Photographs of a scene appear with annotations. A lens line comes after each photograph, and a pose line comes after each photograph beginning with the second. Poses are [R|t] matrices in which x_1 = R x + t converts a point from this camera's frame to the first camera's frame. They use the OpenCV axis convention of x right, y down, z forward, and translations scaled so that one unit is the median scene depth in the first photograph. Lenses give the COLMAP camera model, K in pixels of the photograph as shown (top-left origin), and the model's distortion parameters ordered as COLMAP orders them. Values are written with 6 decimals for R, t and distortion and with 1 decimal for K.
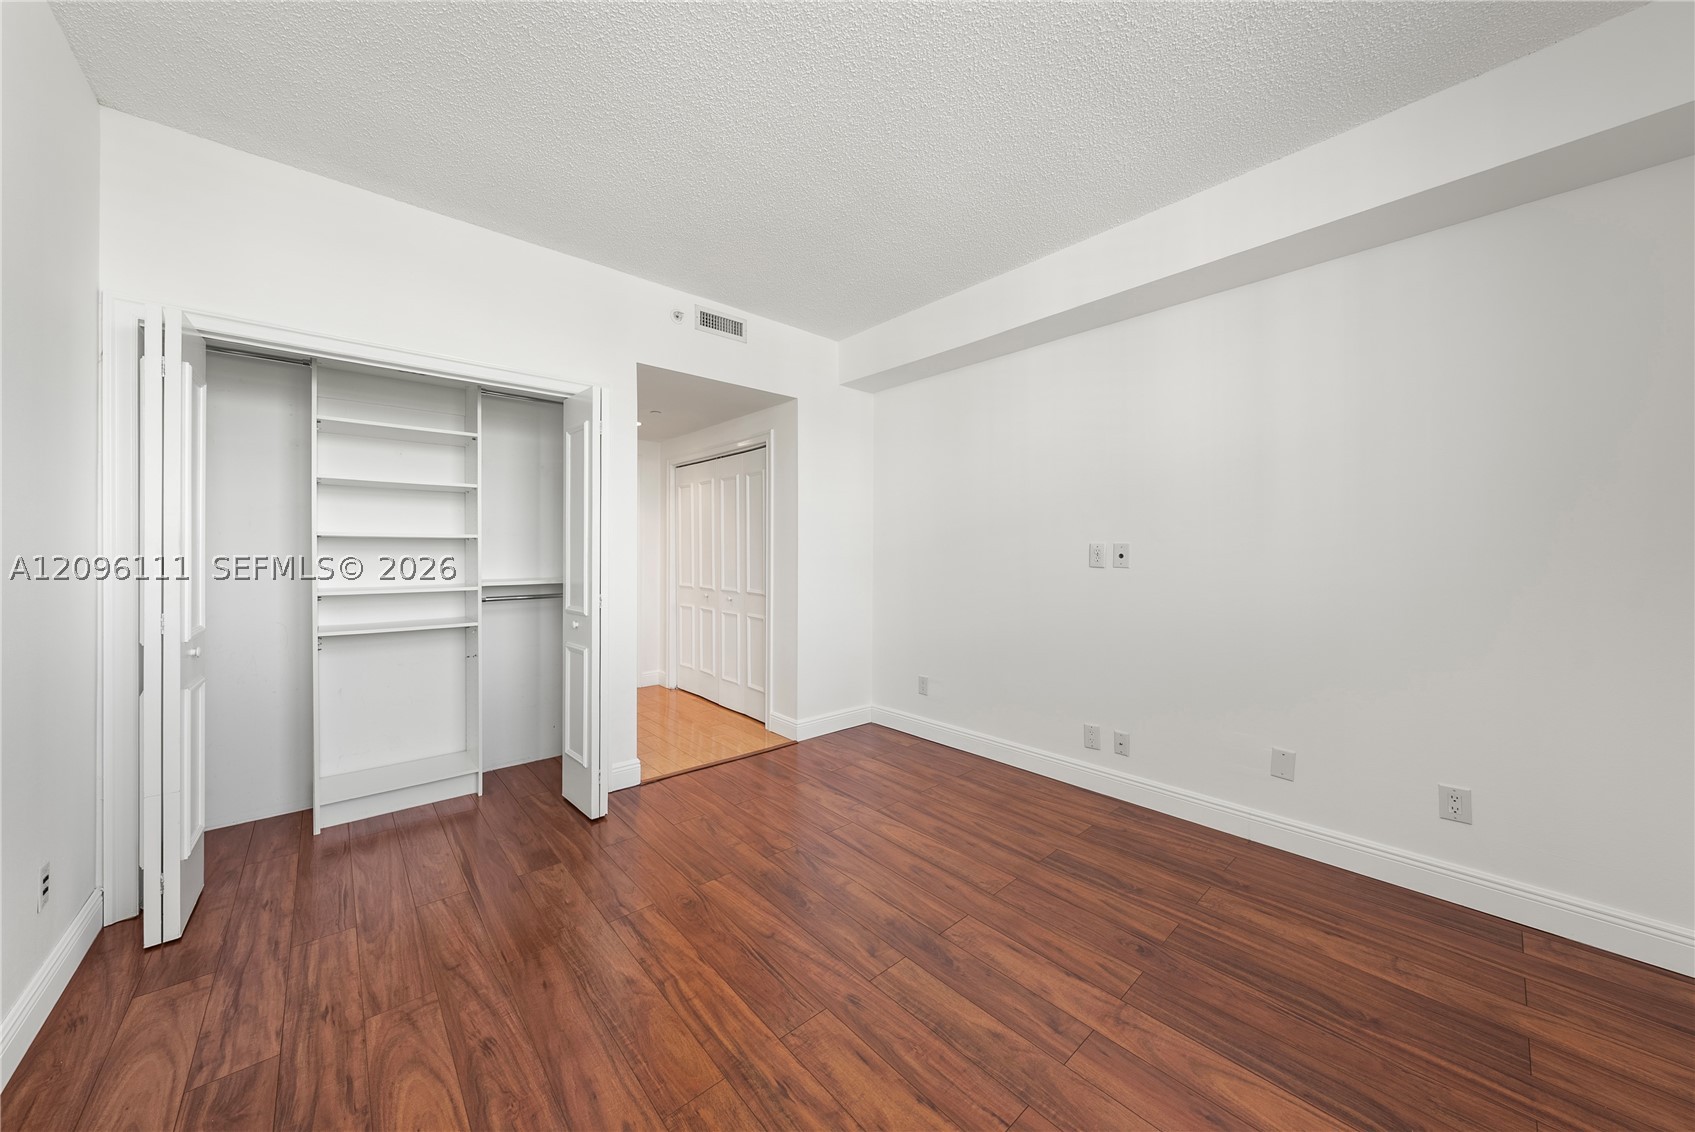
lens RADIAL K [[575.7, 0, 831.9], [0, 575.7, 581.6], [0, 0, 1]] dist [0.000418, 0.000000]
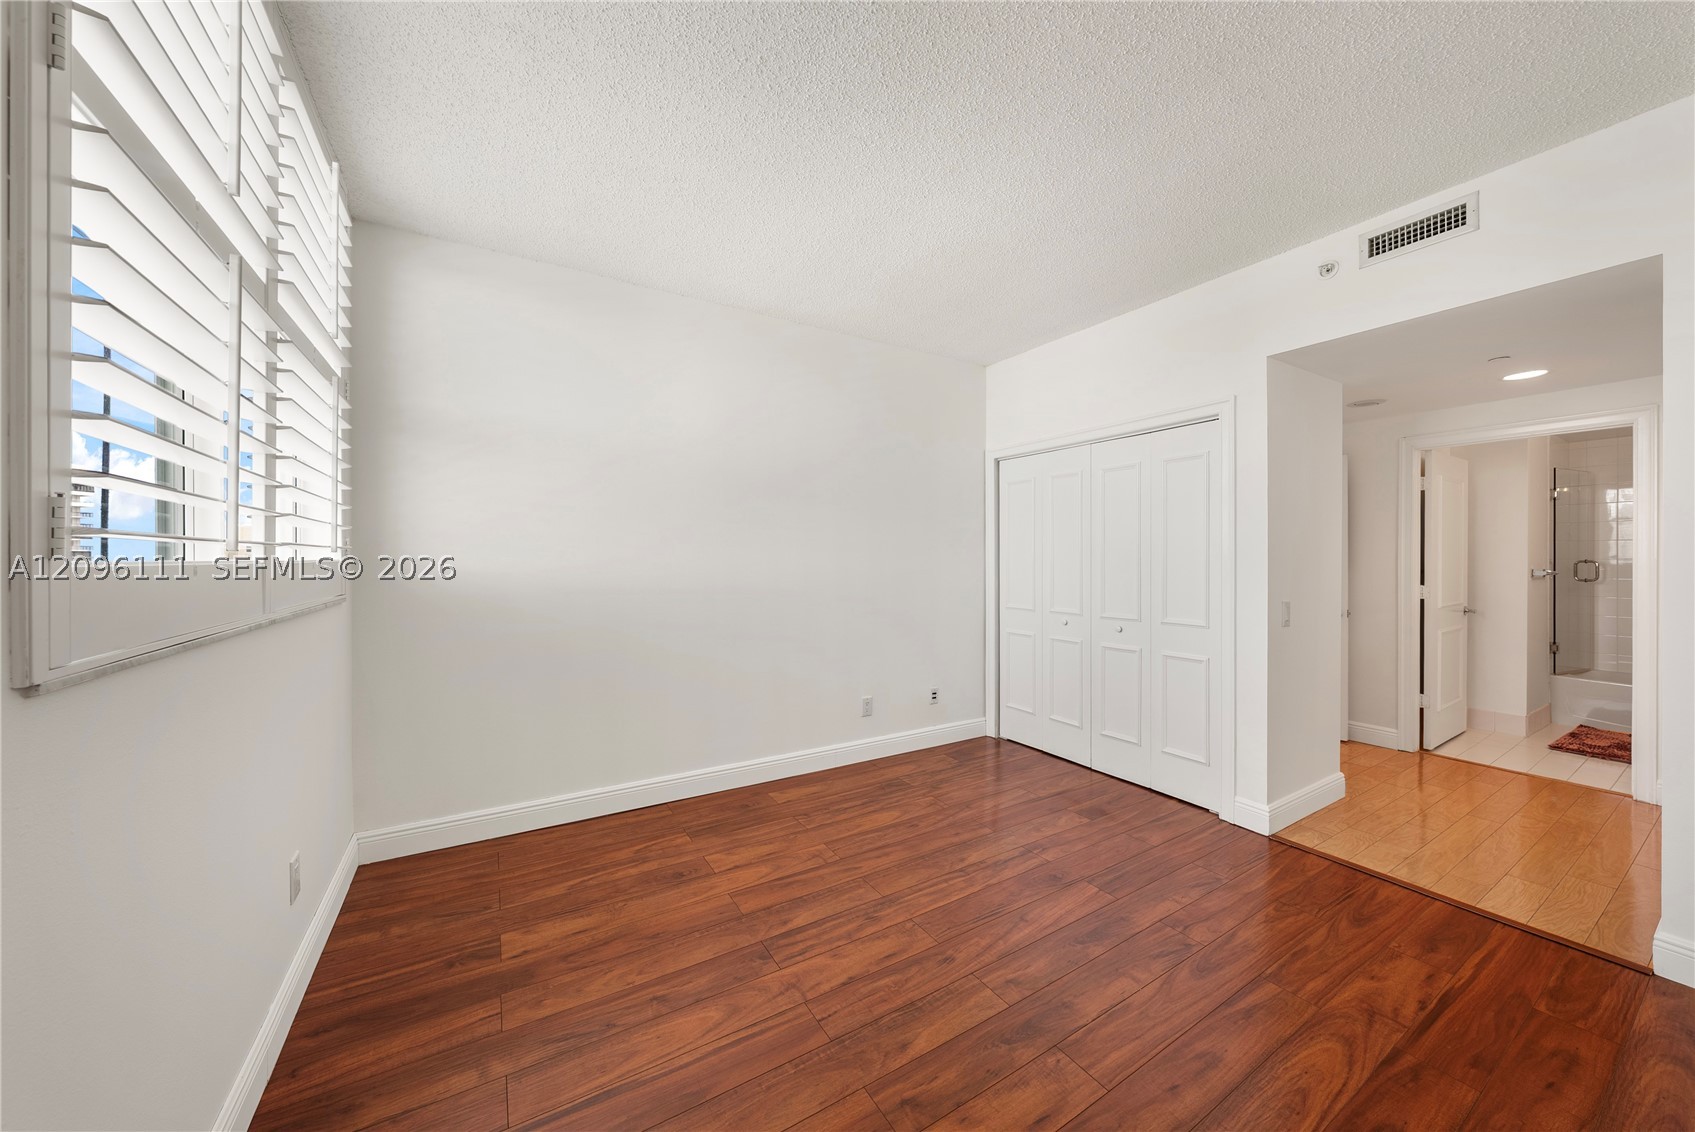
lens RADIAL K [[577.4, 0, 829.0], [0, 577.4, 569.4], [0, 0, 1]] dist [-0.000377, 0.000033]
pose [[-0.179744, 0.011603, -0.983645, 1.242419], [-0.055016, 0.998247, 0.021828, -0.059959], [0.982174, 0.058040, -0.178791, 0.962709]]
